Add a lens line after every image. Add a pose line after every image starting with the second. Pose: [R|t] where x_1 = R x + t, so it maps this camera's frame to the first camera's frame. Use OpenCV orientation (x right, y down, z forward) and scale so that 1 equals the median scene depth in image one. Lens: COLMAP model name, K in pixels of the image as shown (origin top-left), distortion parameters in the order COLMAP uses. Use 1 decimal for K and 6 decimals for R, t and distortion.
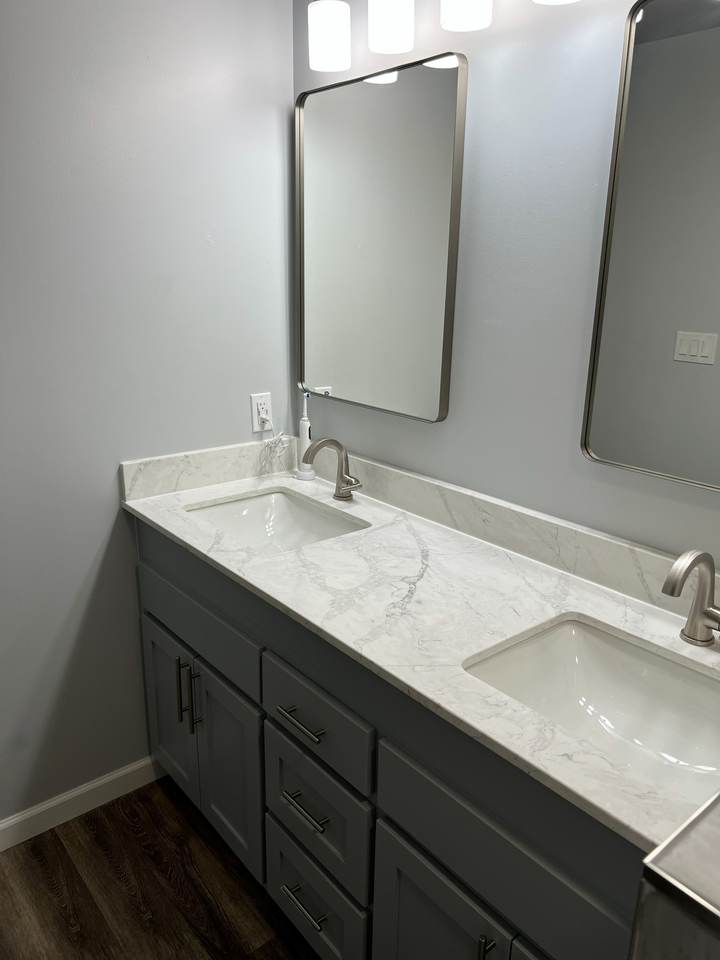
lens RADIAL K [[721.7, 0, 358.6], [0, 721.7, 480.4], [0, 0, 1]] dist [0.059493, -0.065390]
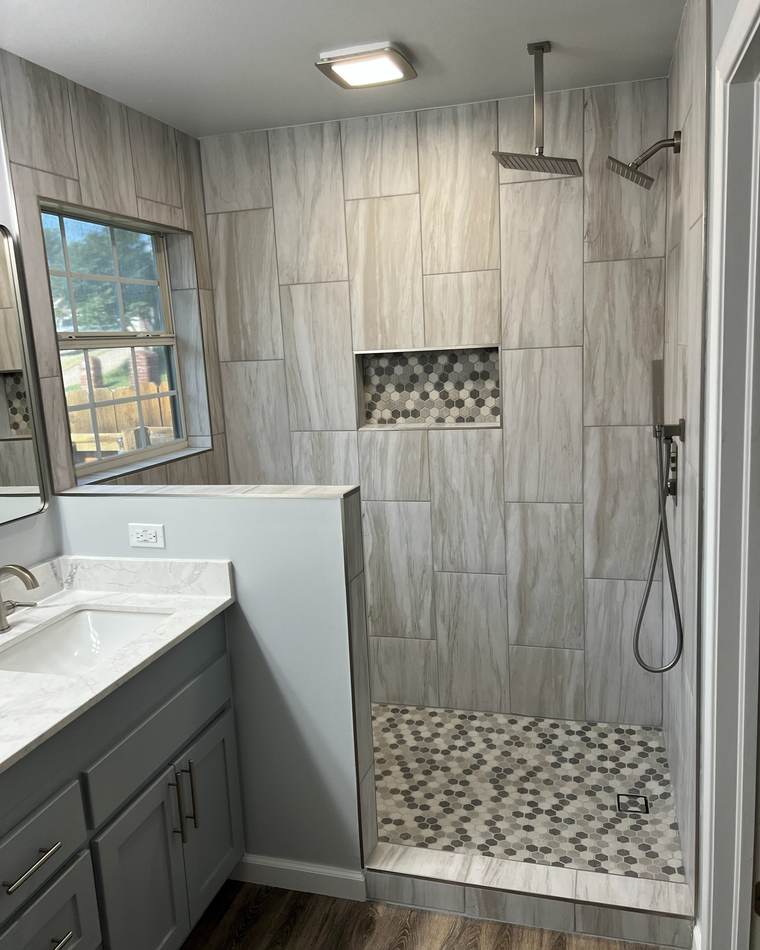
lens RADIAL K [[761.1, 0, 385.8], [0, 761.1, 475.0], [0, 0, 1]] dist [0.054493, -0.059943]
pose [[-0.568960, -0.128447, 0.812272, -0.891551], [0.275689, 0.900778, 0.335550, -0.277527], [-0.774778, 0.414849, -0.477095, 0.736799]]
